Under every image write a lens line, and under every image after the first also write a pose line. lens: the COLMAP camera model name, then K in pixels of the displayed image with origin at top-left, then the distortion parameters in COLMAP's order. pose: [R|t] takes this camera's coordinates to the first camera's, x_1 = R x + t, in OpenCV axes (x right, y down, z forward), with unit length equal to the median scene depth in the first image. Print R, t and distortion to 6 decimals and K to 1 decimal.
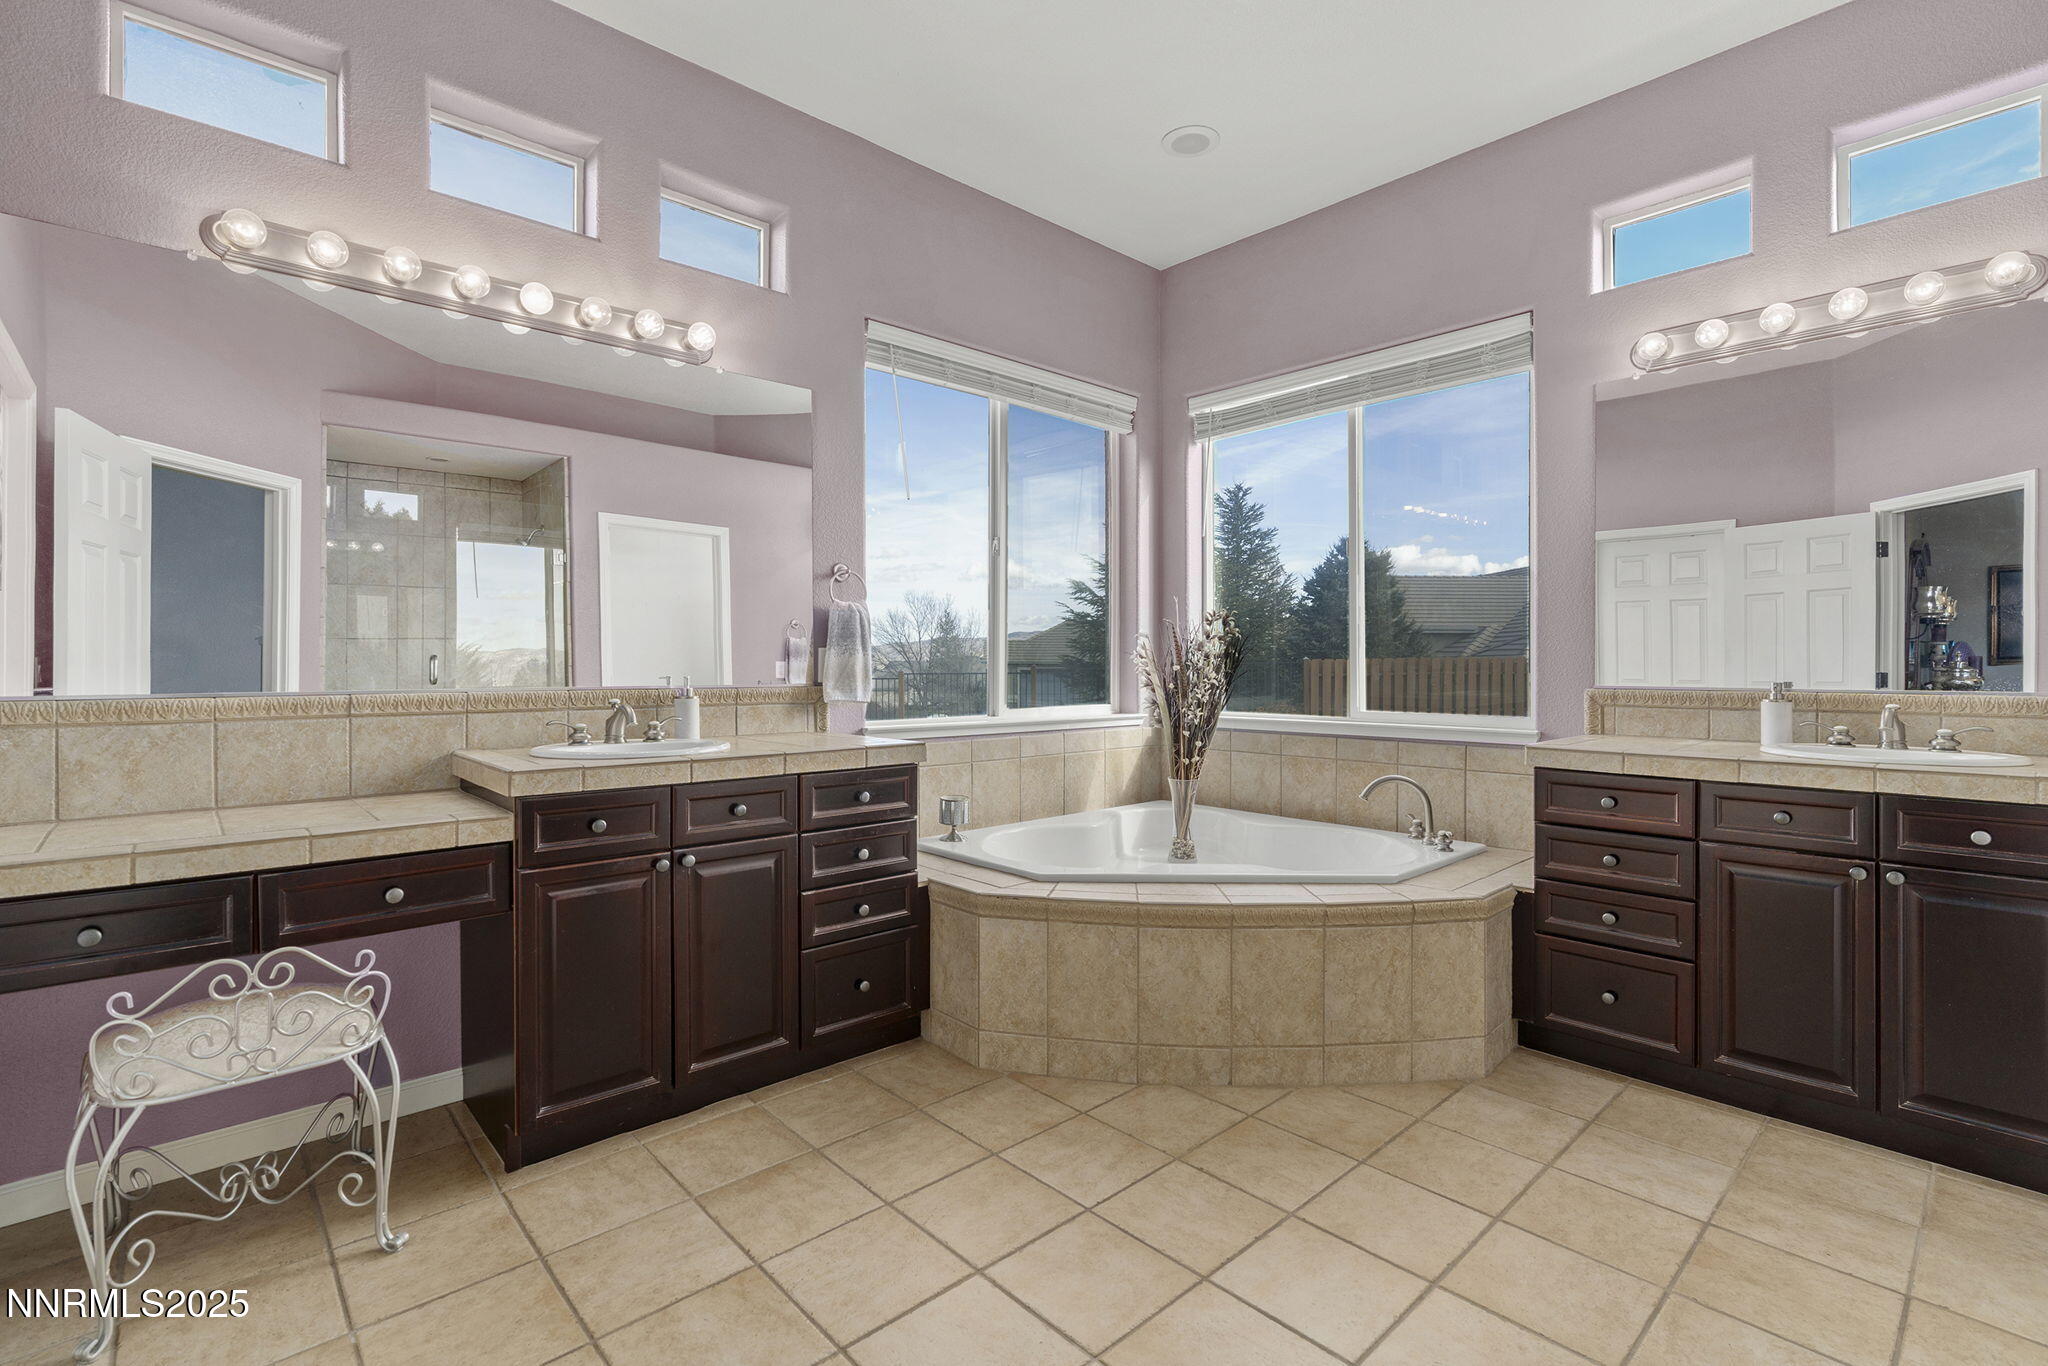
lens RADIAL K [[946.1, 0, 1017.7], [0, 946.1, 674.4], [0, 0, 1]] dist [-0.003969, -0.000429]
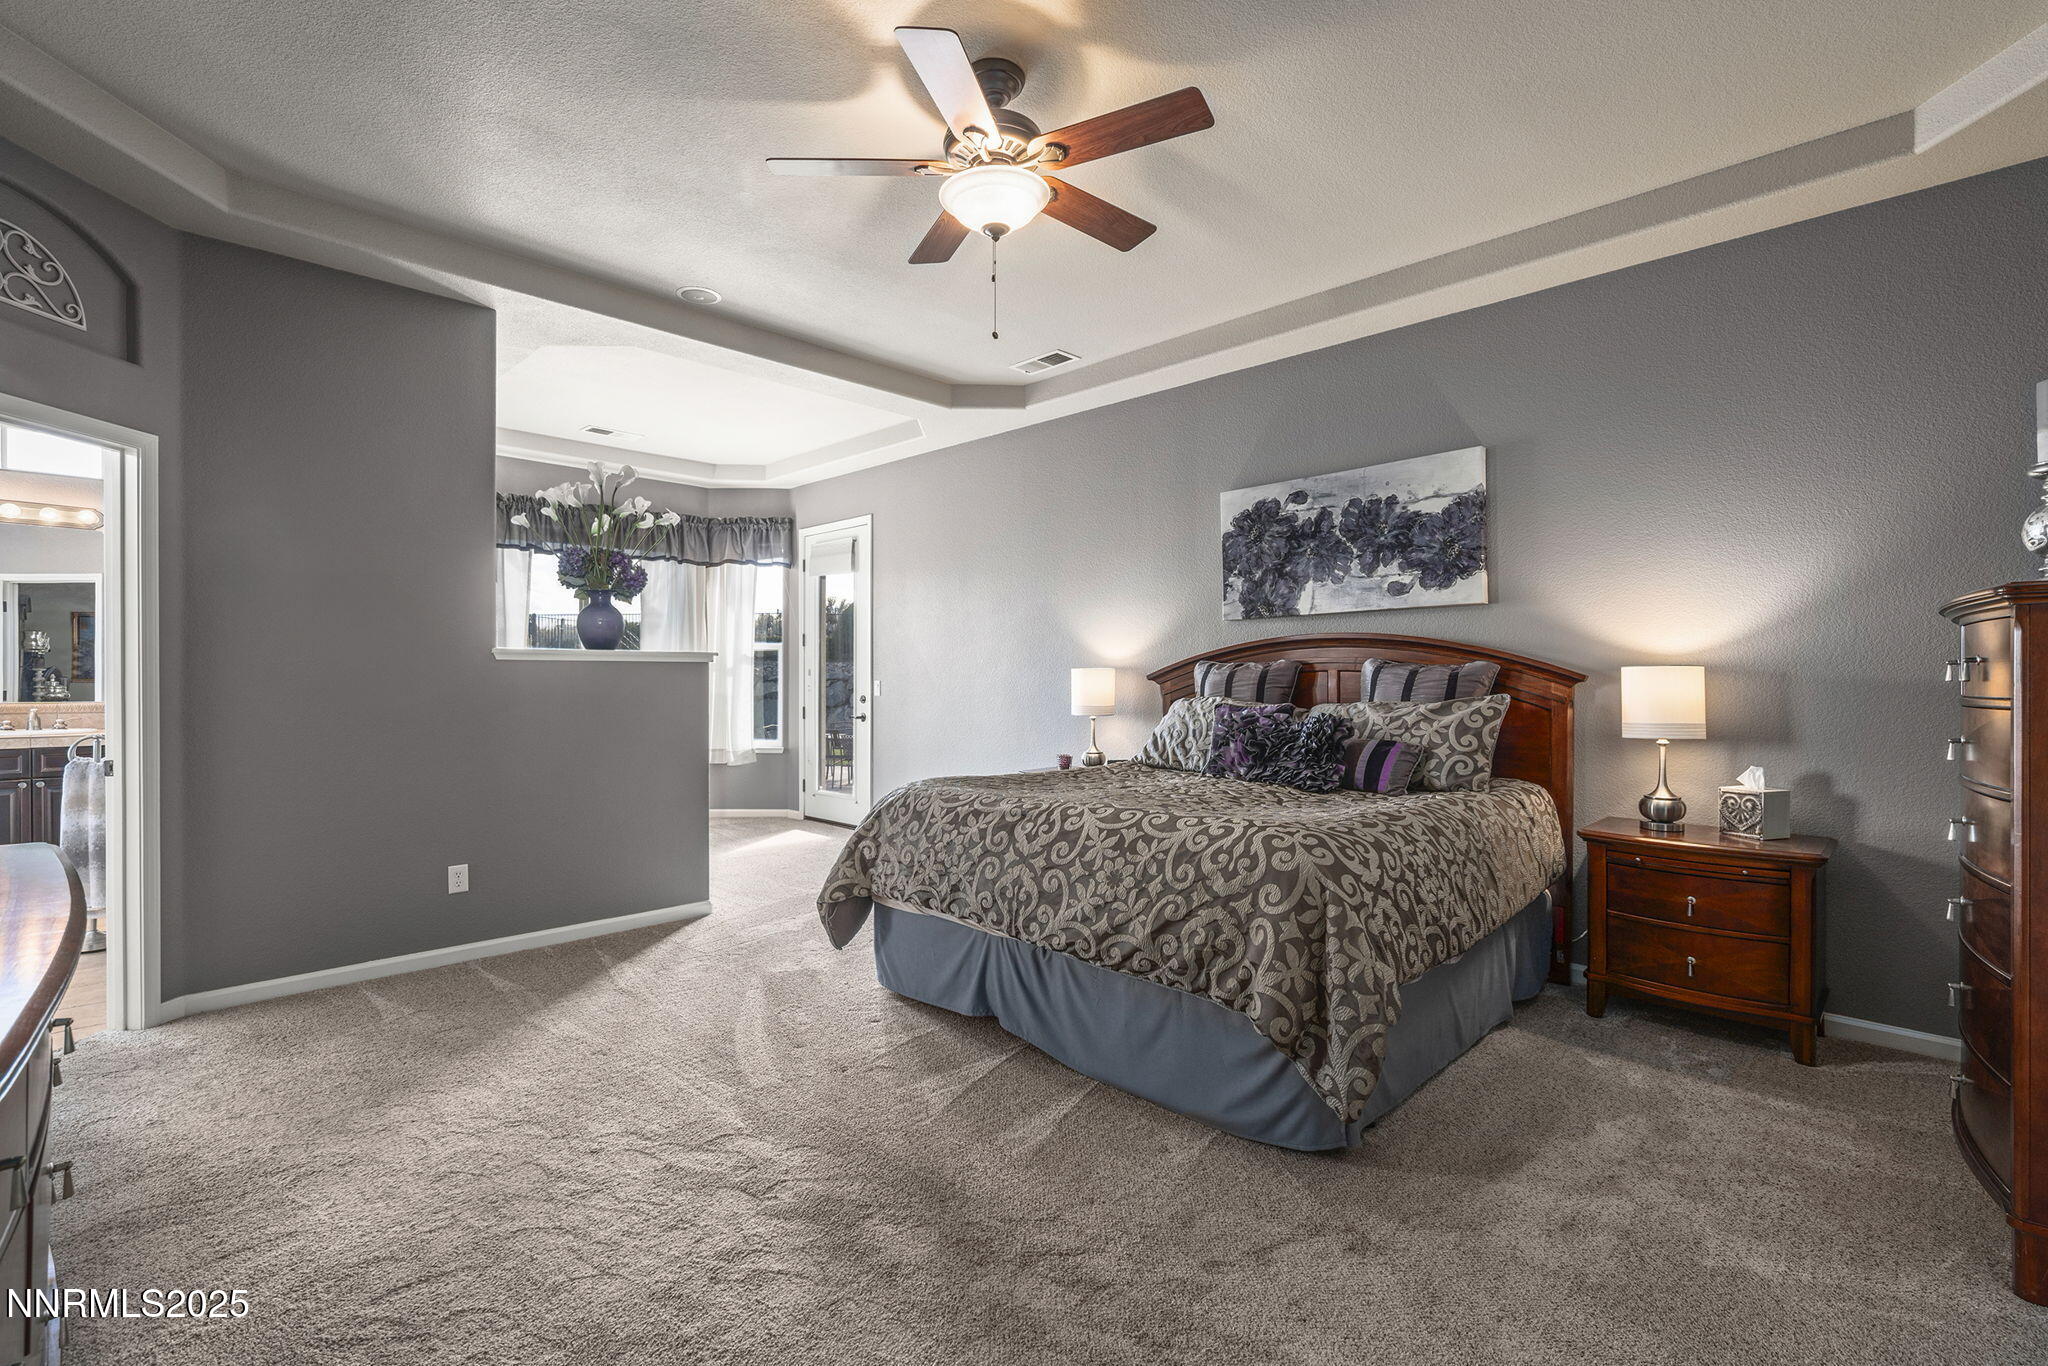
lens RADIAL K [[946.1, 0, 1017.7], [0, 946.1, 674.4], [0, 0, 1]] dist [-0.003969, -0.000429]
pose [[-0.020932, 0.003259, 0.999776, -0.564523], [0.007525, 0.999967, -0.003102, -0.010410], [-0.999753, 0.007458, -0.020956, -0.533101]]
